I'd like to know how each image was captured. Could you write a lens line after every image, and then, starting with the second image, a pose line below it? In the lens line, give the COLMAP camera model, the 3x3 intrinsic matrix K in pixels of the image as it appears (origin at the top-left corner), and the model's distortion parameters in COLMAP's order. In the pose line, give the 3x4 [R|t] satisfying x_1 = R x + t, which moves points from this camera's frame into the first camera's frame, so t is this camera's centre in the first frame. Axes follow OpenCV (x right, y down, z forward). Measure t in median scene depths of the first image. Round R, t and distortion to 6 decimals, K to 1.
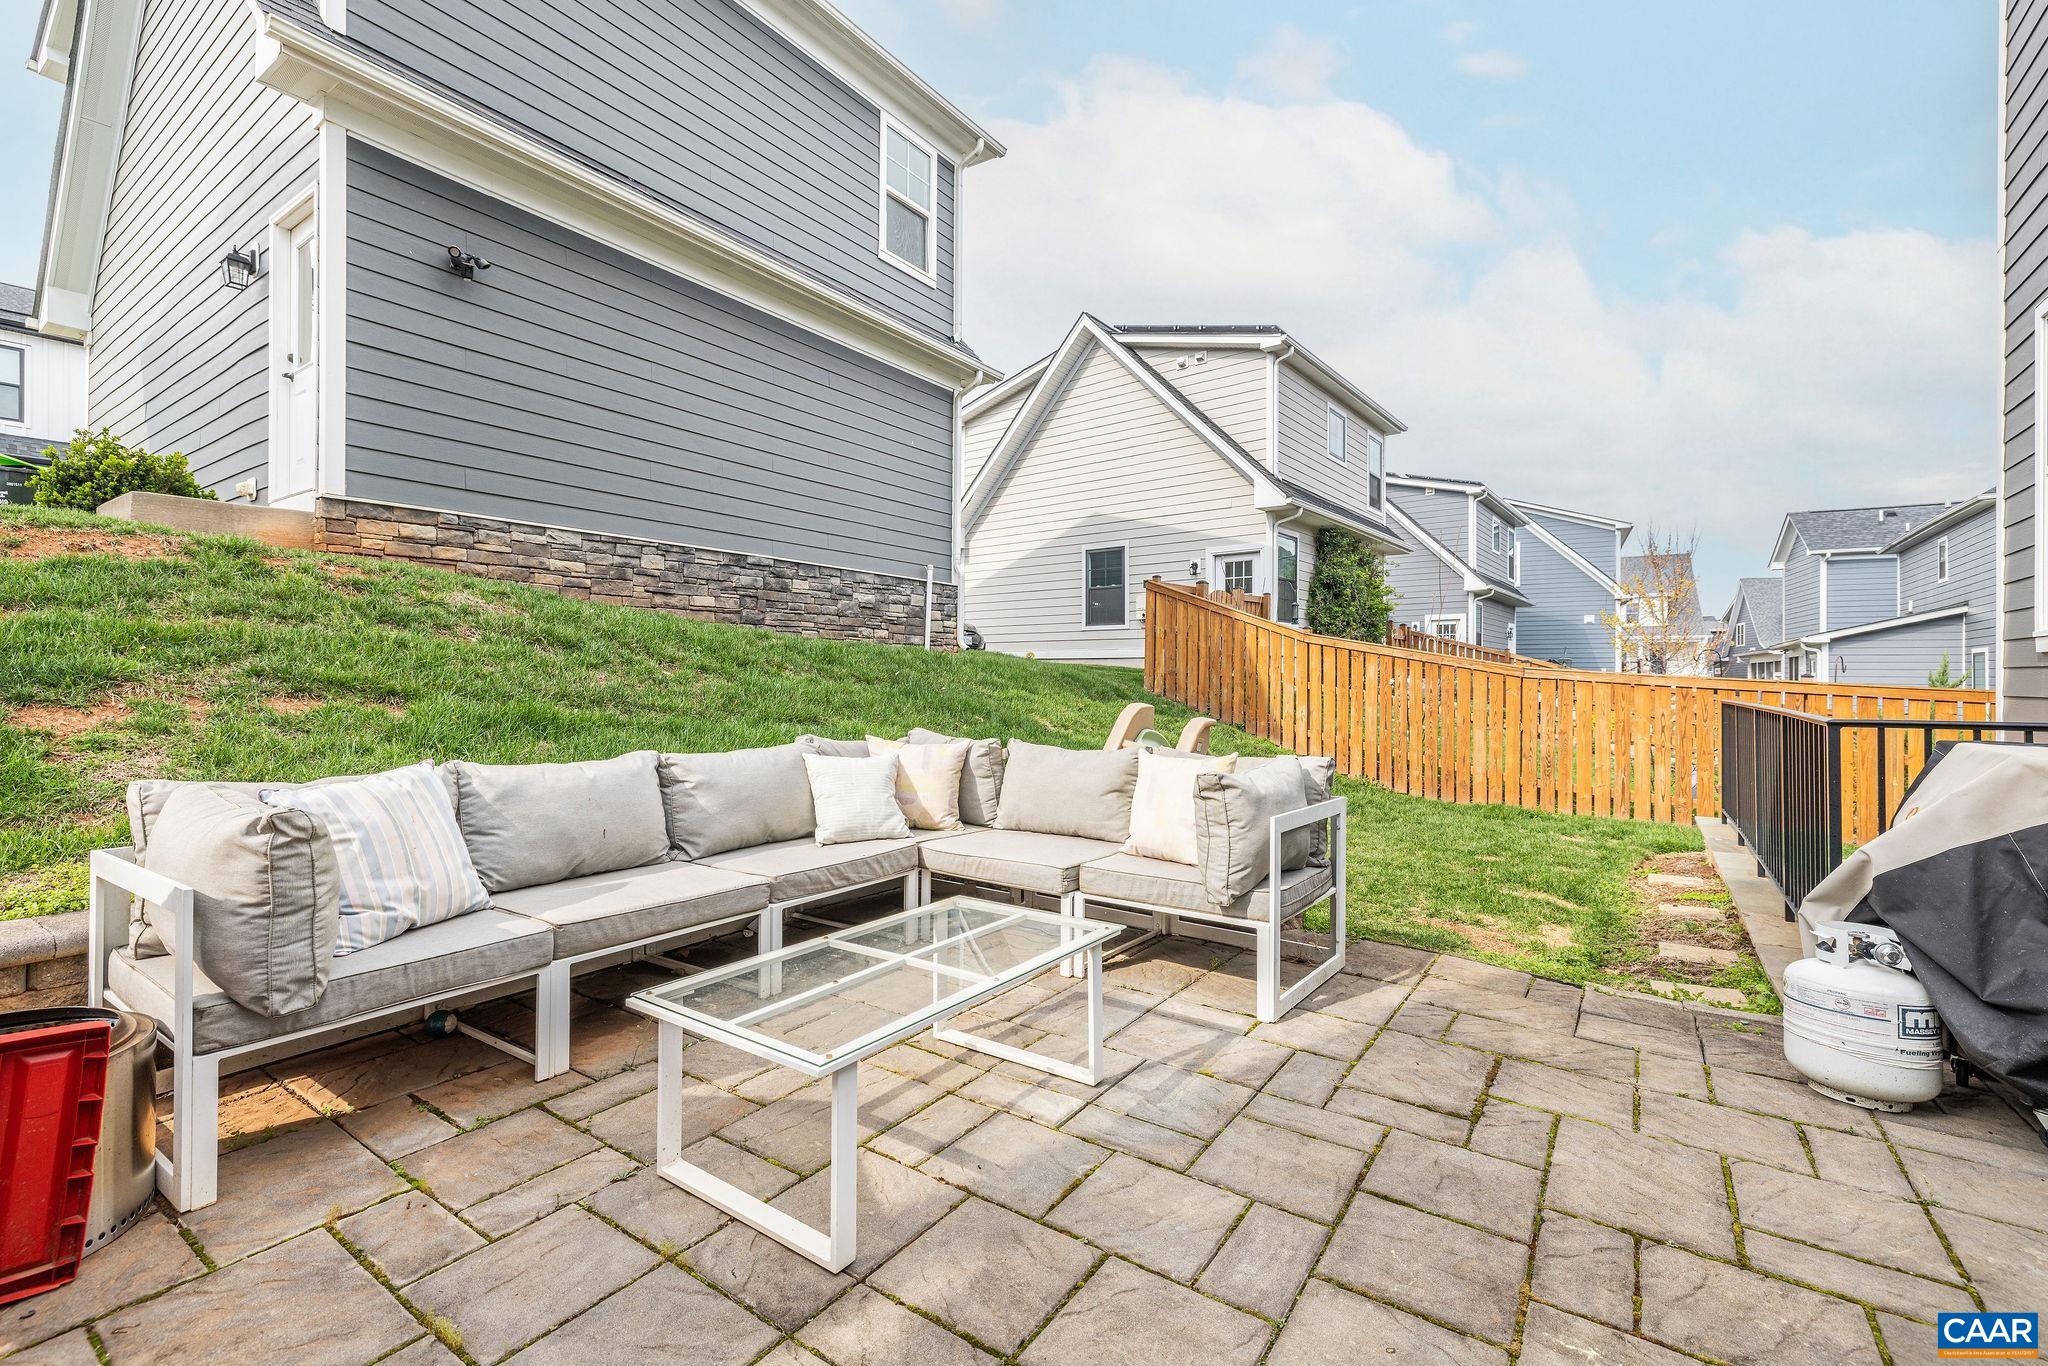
lens RADIAL K [[887.3, 0, 1012.5], [0, 887.3, 677.2], [0, 0, 1]] dist [0.005117, 0.000152]
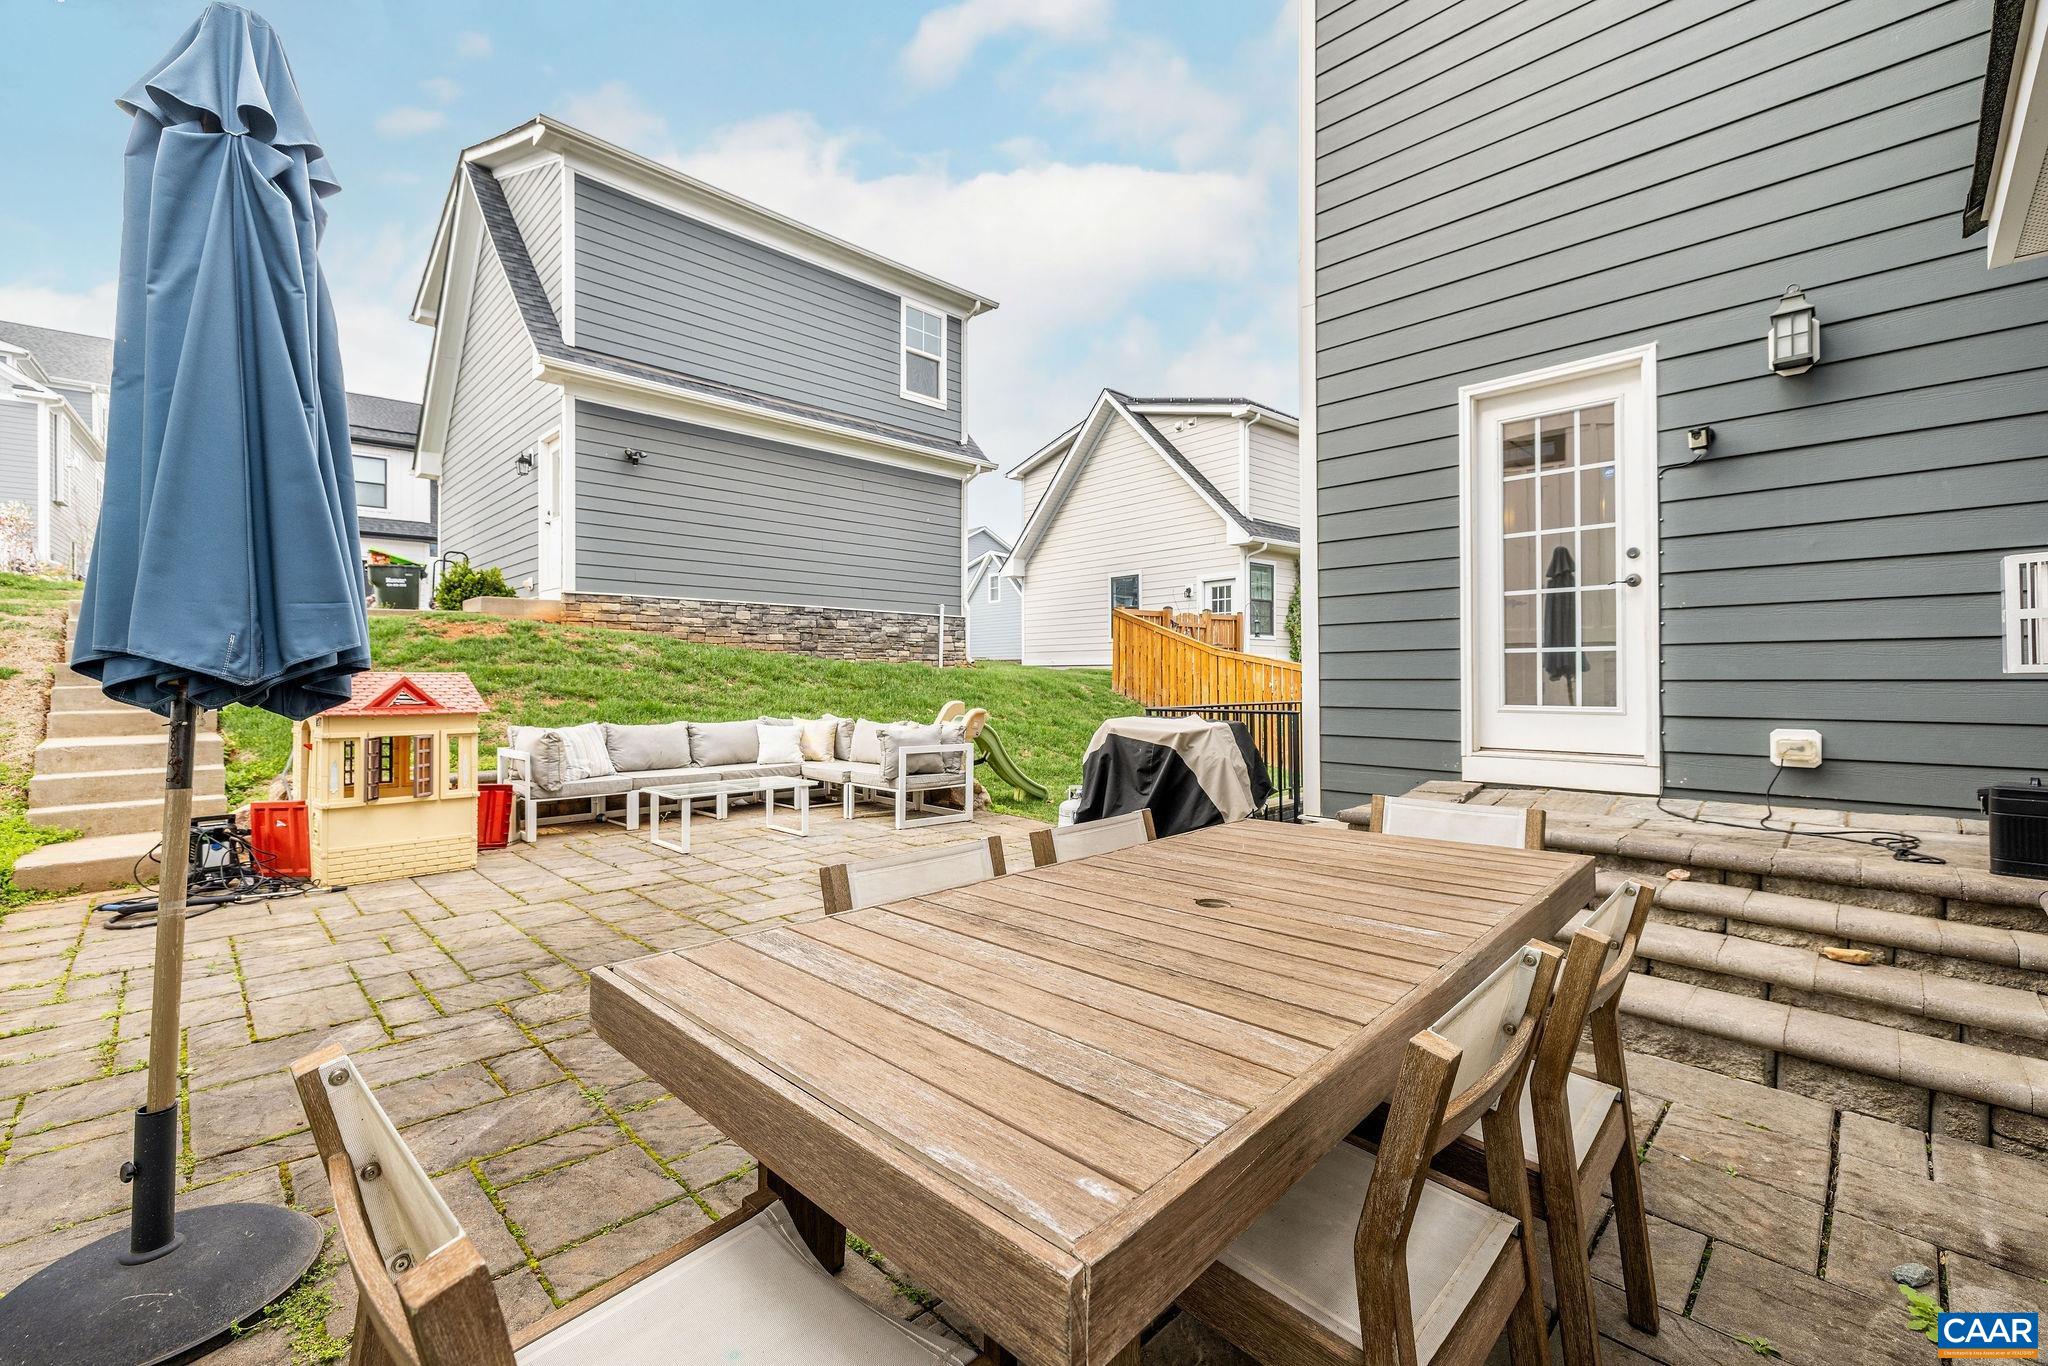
lens RADIAL K [[871.6, 0, 1014.4], [0, 871.6, 674.6], [0, 0, 1]] dist [0.001613, -0.000035]
pose [[0.982347, -0.006780, -0.186944, 0.475151], [0.006613, 0.999977, -0.001517, -0.017215], [0.186950, 0.000254, 0.982369, -0.598236]]
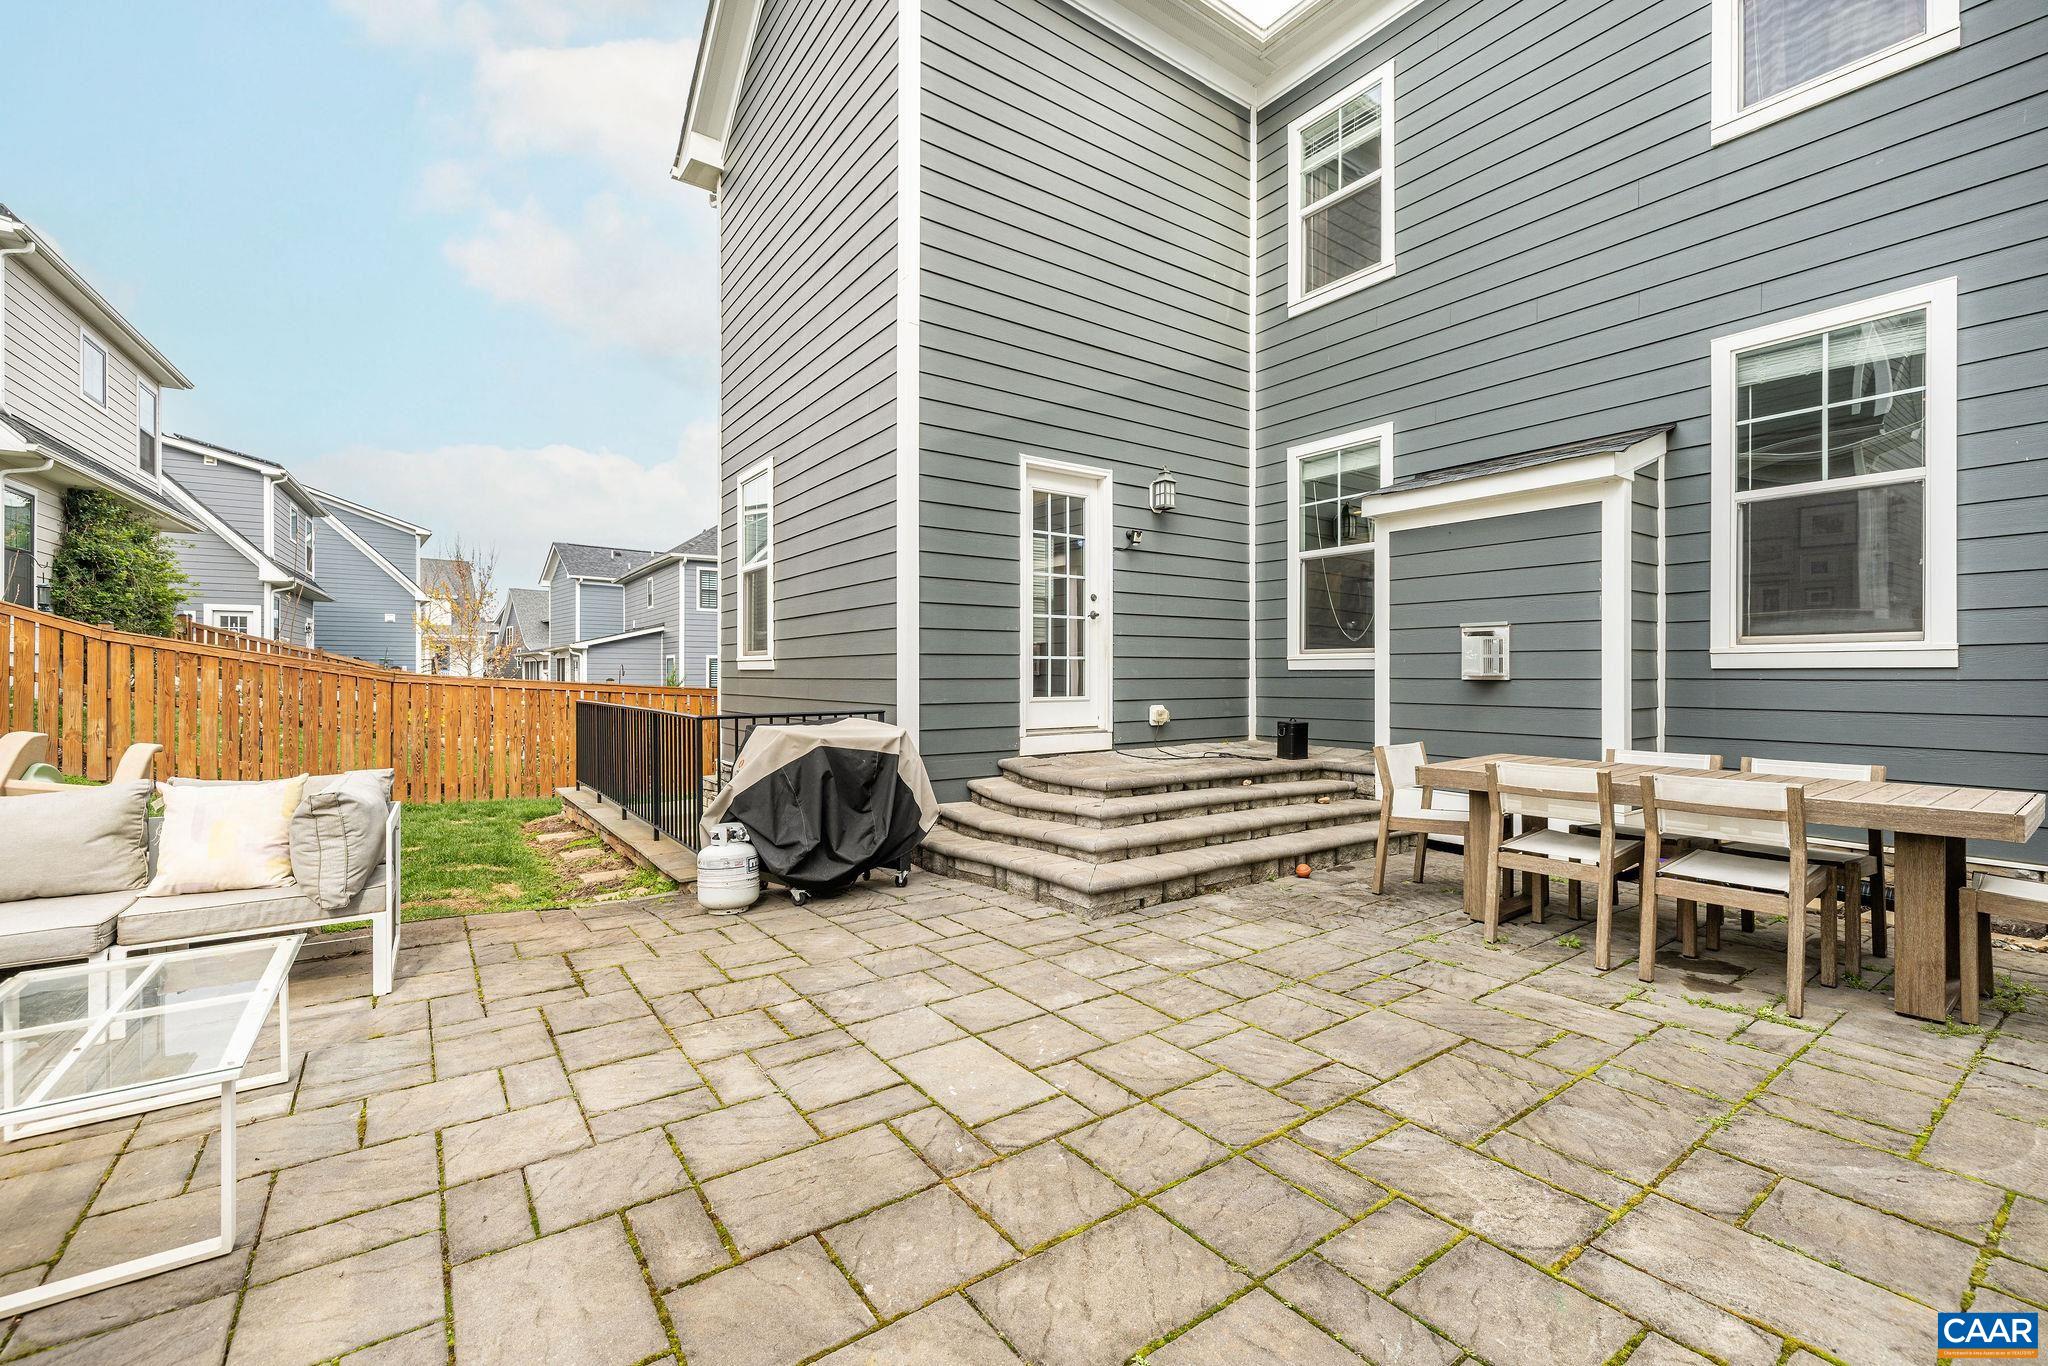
lens RADIAL K [[862.6, 0, 1021.7], [0, 862.6, 669.7], [0, 0, 1]] dist [-0.001819, -0.000233]
pose [[0.331216, 0.000609, 0.943555, -0.233212], [0.000284, 1.000000, -0.000745, -0.020791], [-0.943555, 0.000515, 0.331216, -0.085594]]
